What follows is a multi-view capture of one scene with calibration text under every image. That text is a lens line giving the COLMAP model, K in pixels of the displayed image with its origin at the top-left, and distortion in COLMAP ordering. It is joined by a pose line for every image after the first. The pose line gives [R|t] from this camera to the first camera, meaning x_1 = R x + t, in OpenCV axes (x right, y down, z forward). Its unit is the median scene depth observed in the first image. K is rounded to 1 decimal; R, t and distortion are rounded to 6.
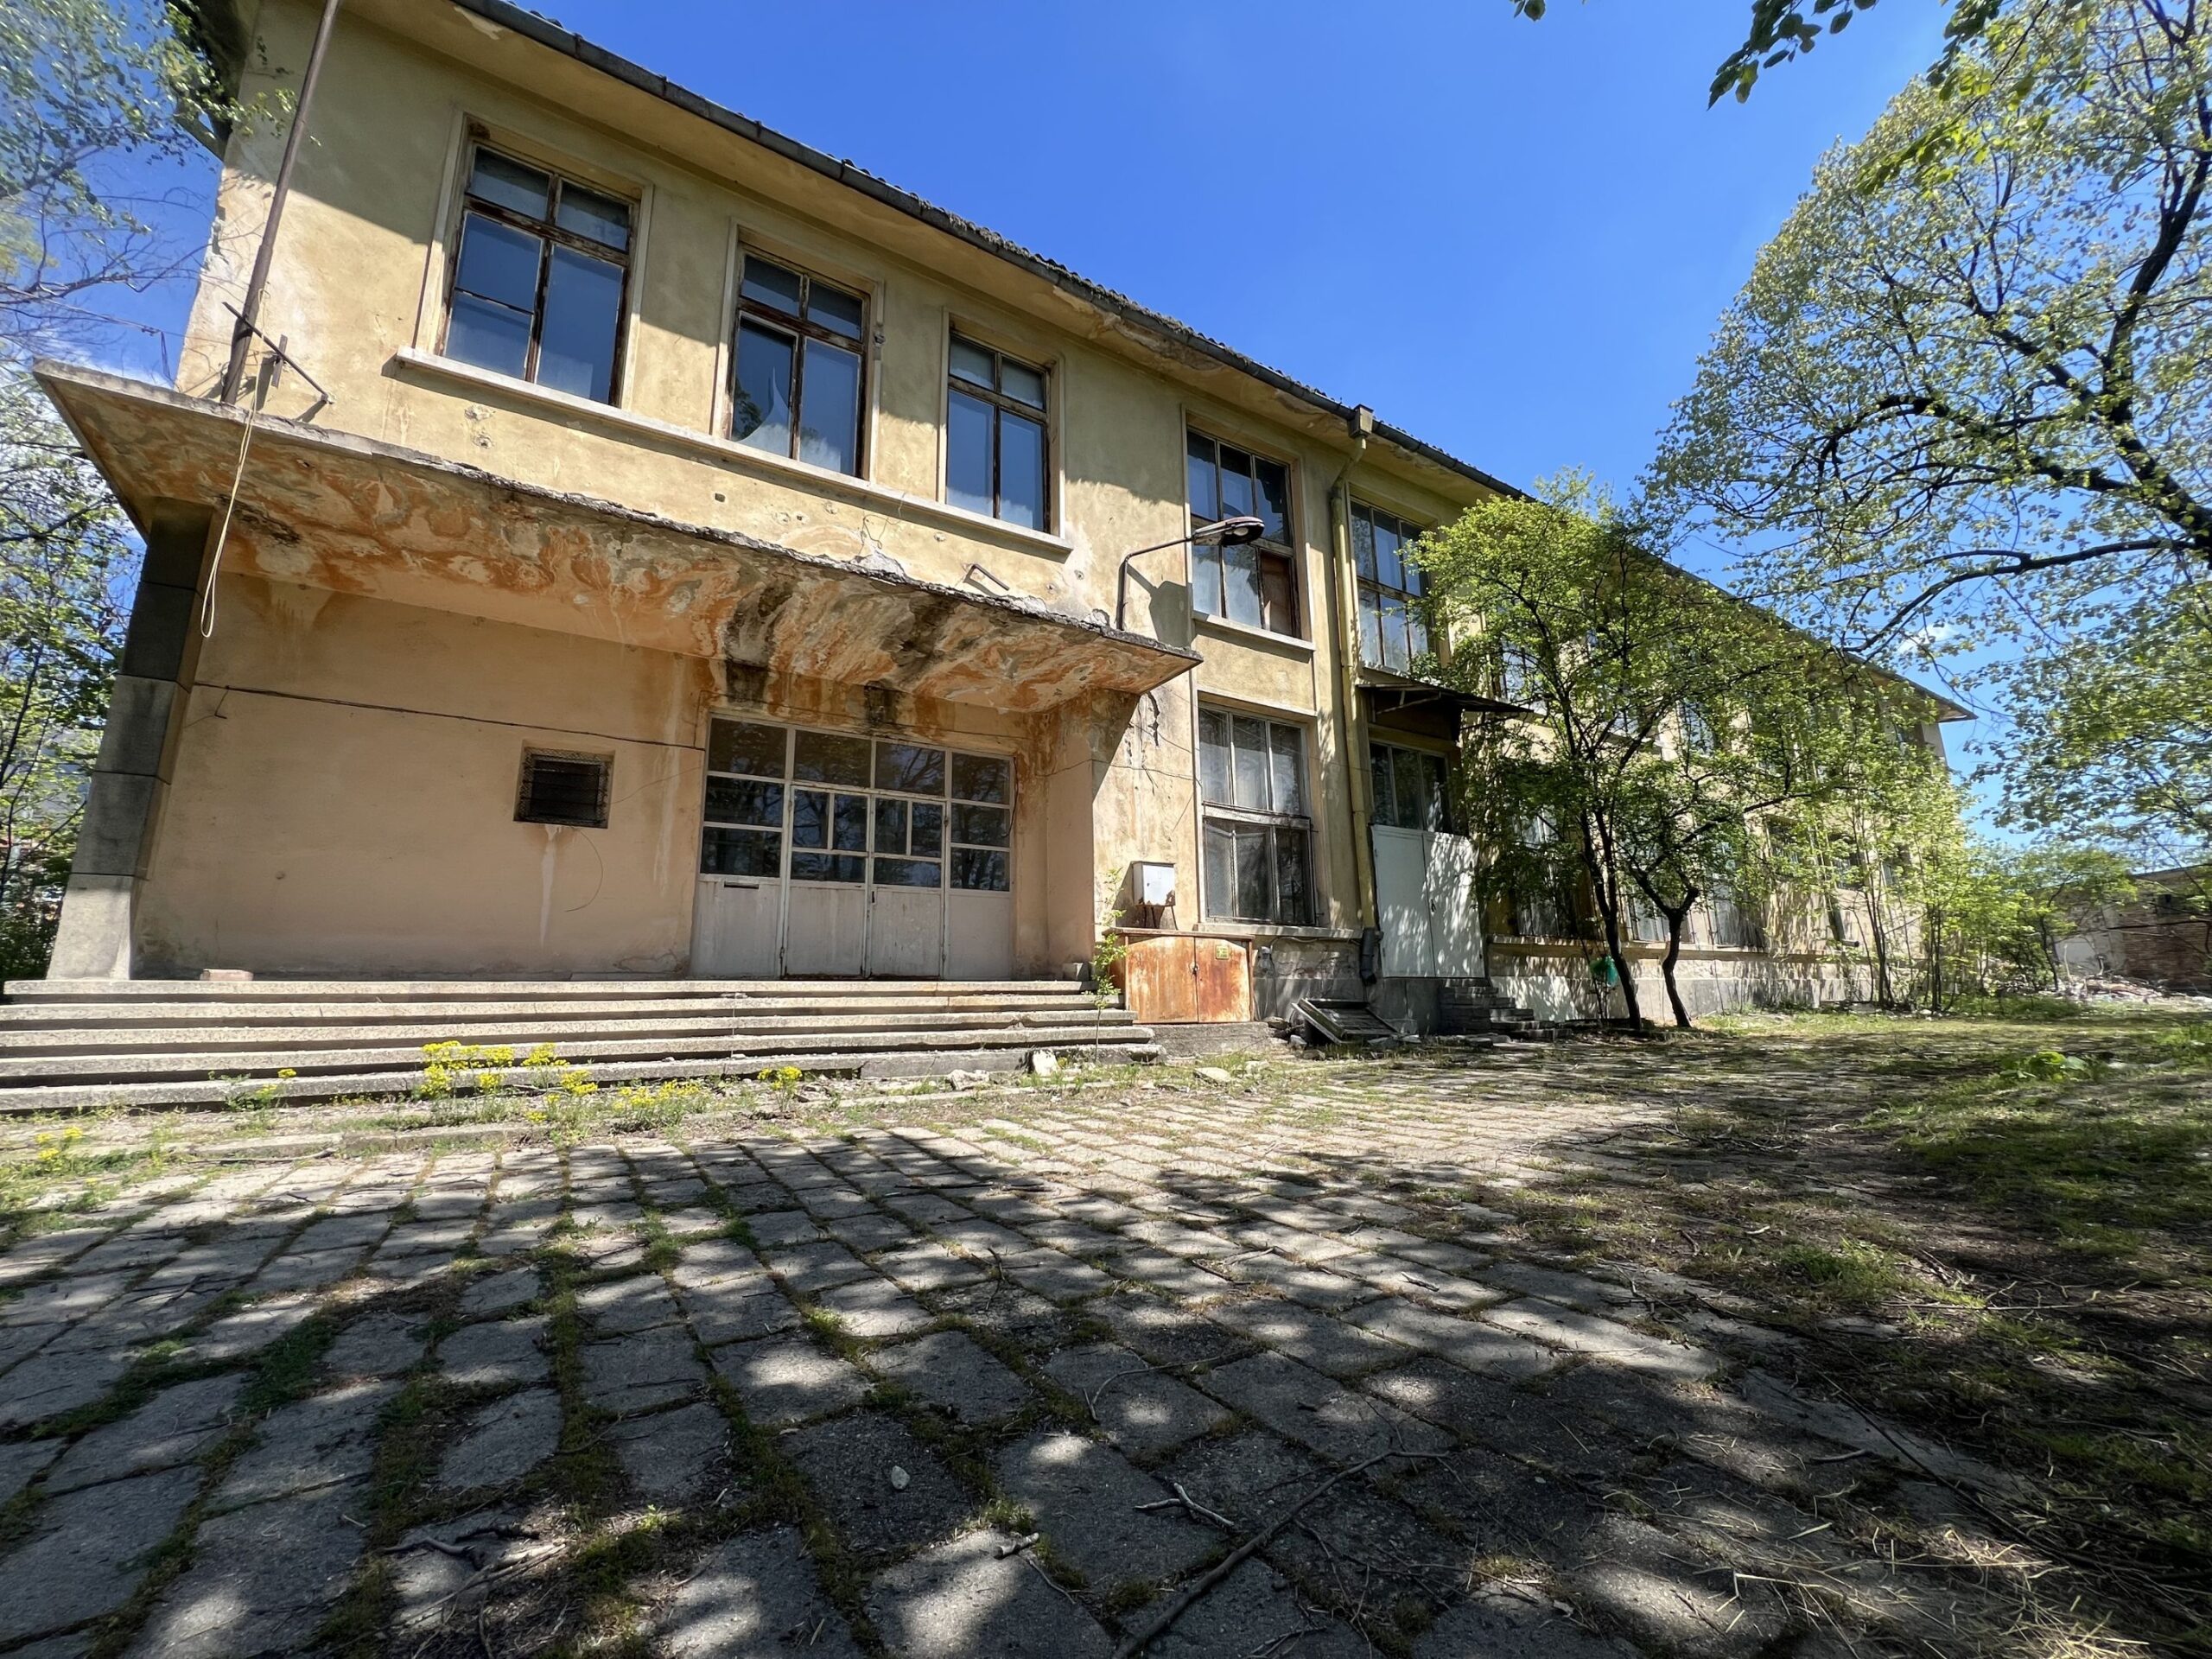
lens RADIAL K [[886.0, 0, 1101.4], [0, 886.0, 825.7], [0, 0, 1]] dist [0.000124, -0.000690]
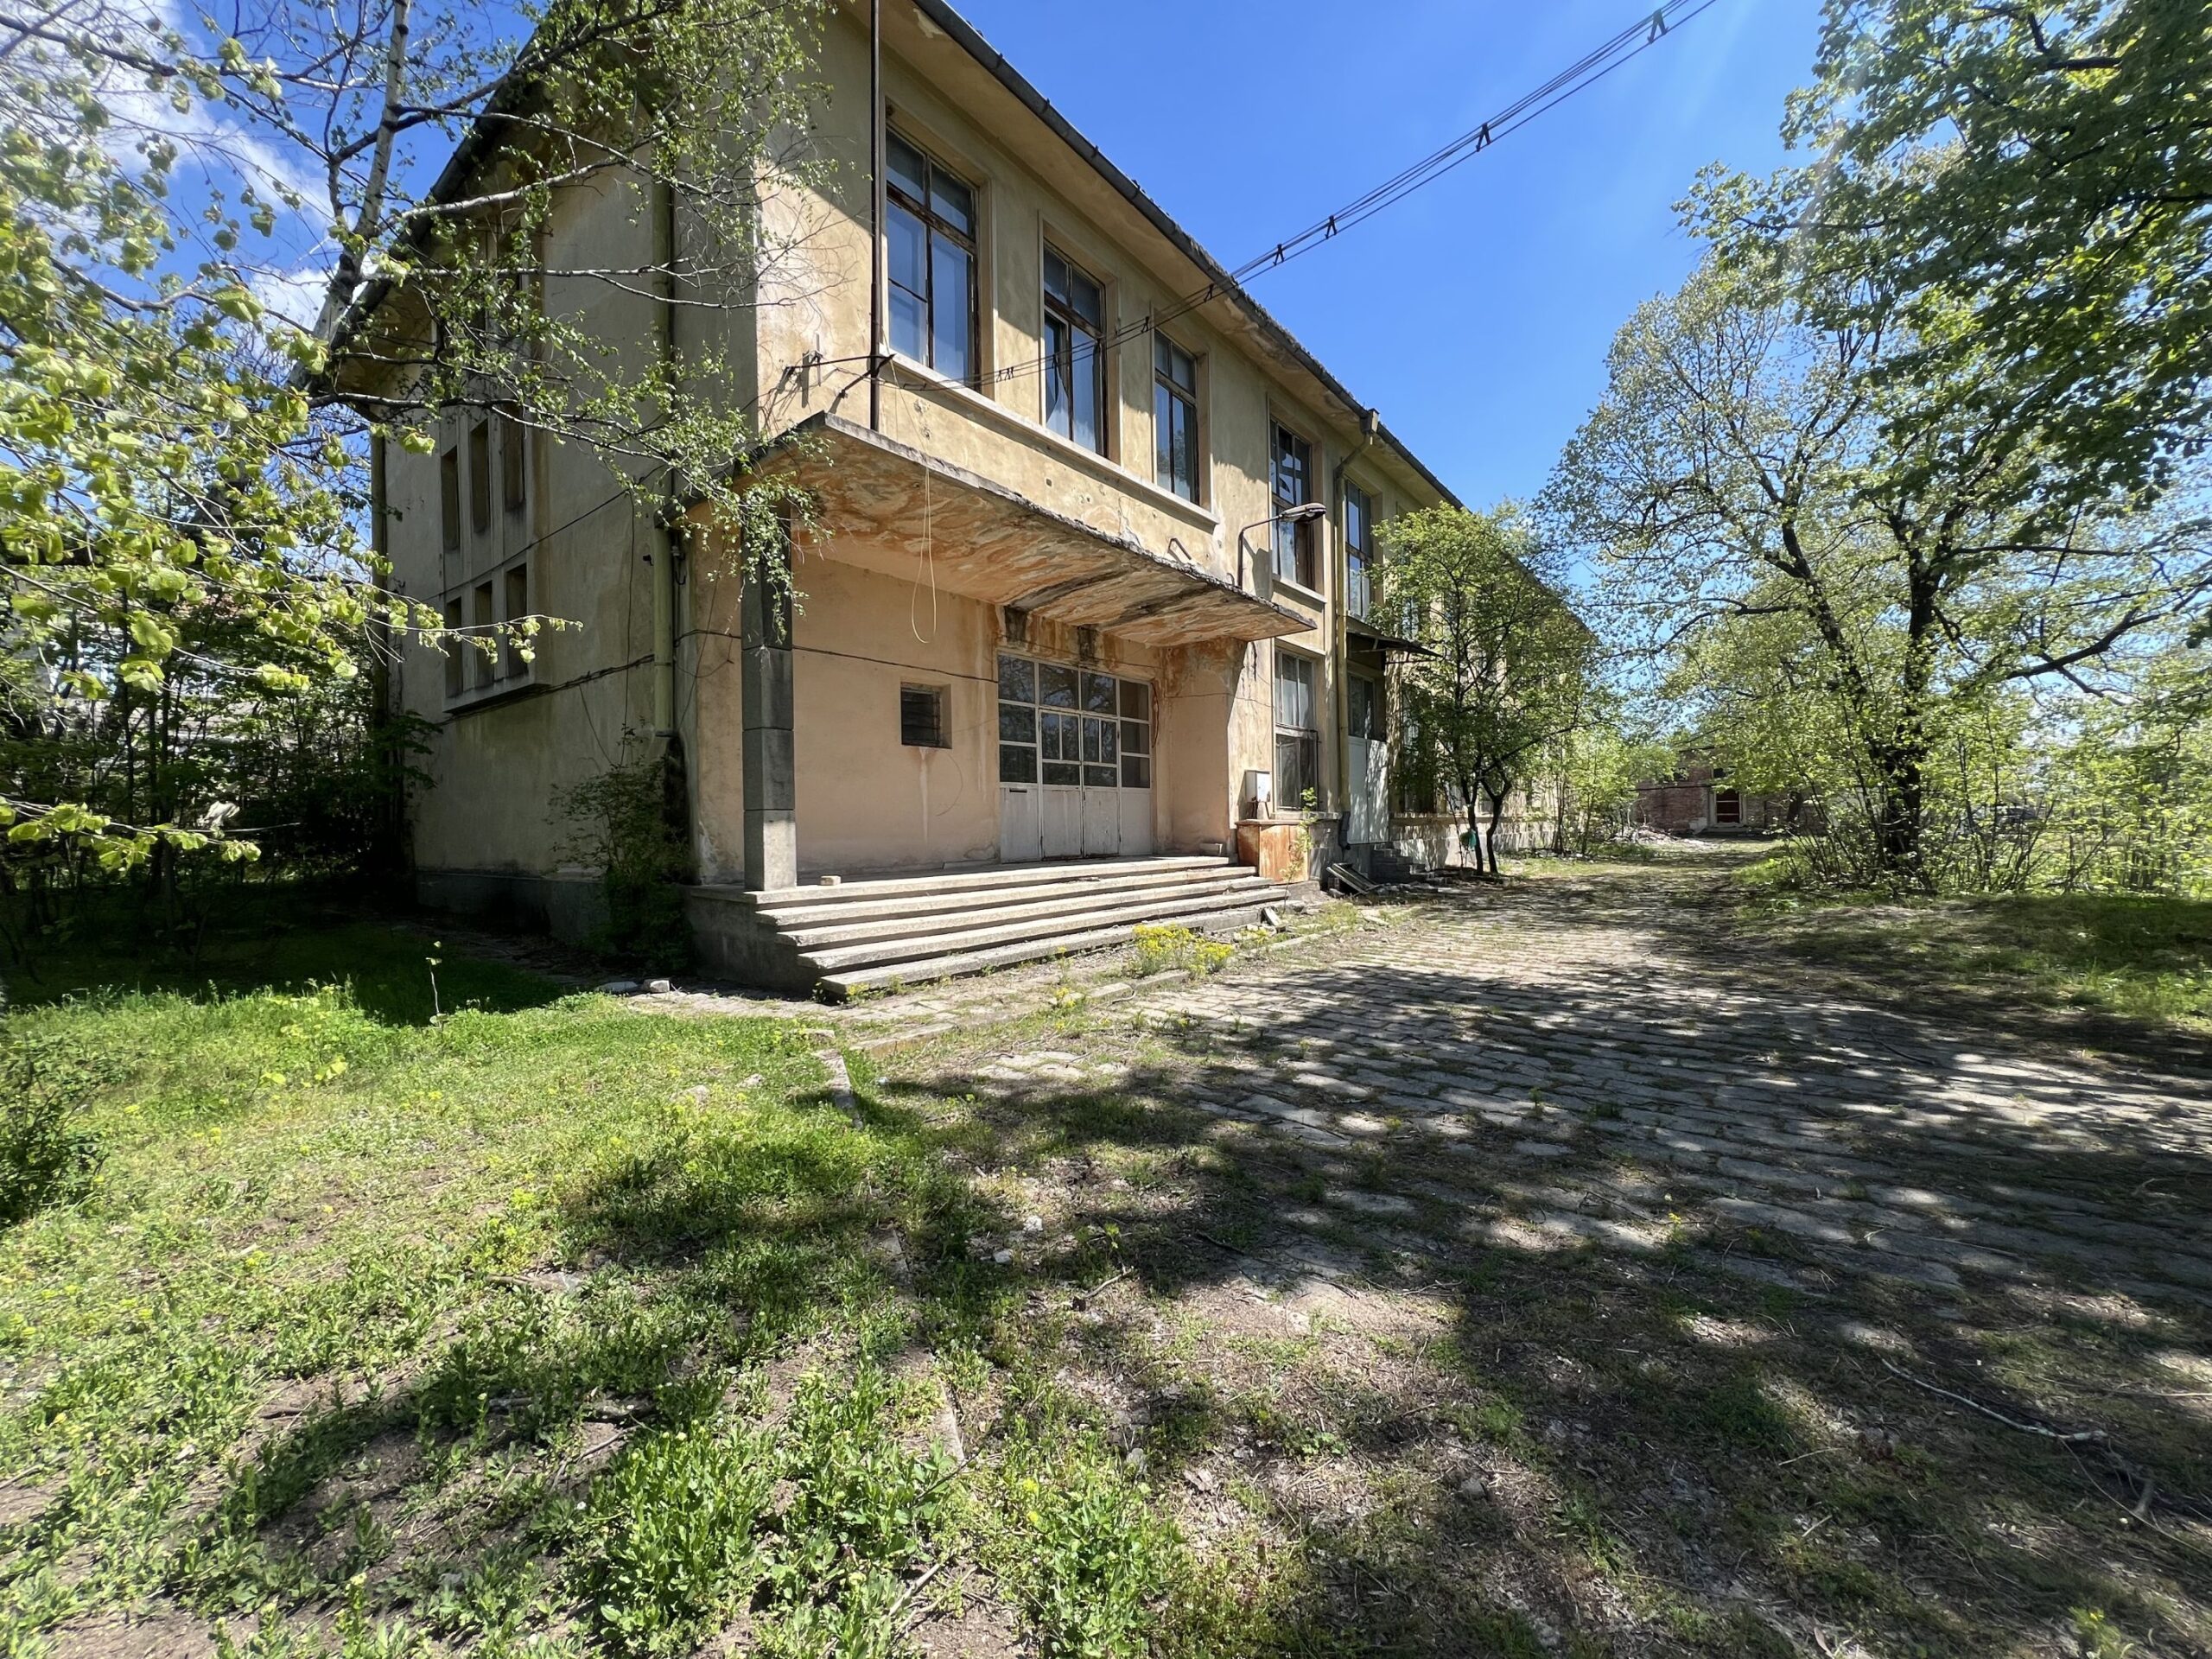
lens RADIAL K [[886.0, 0, 1110.5], [0, 886.0, 828.9], [0, 0, 1]] dist [0.000124, -0.000690]
pose [[0.934831, -0.003994, 0.355069, -0.652680], [-0.064562, 0.981358, 0.181018, -0.104704], [-0.349173, -0.192146, 0.917147, -0.205600]]
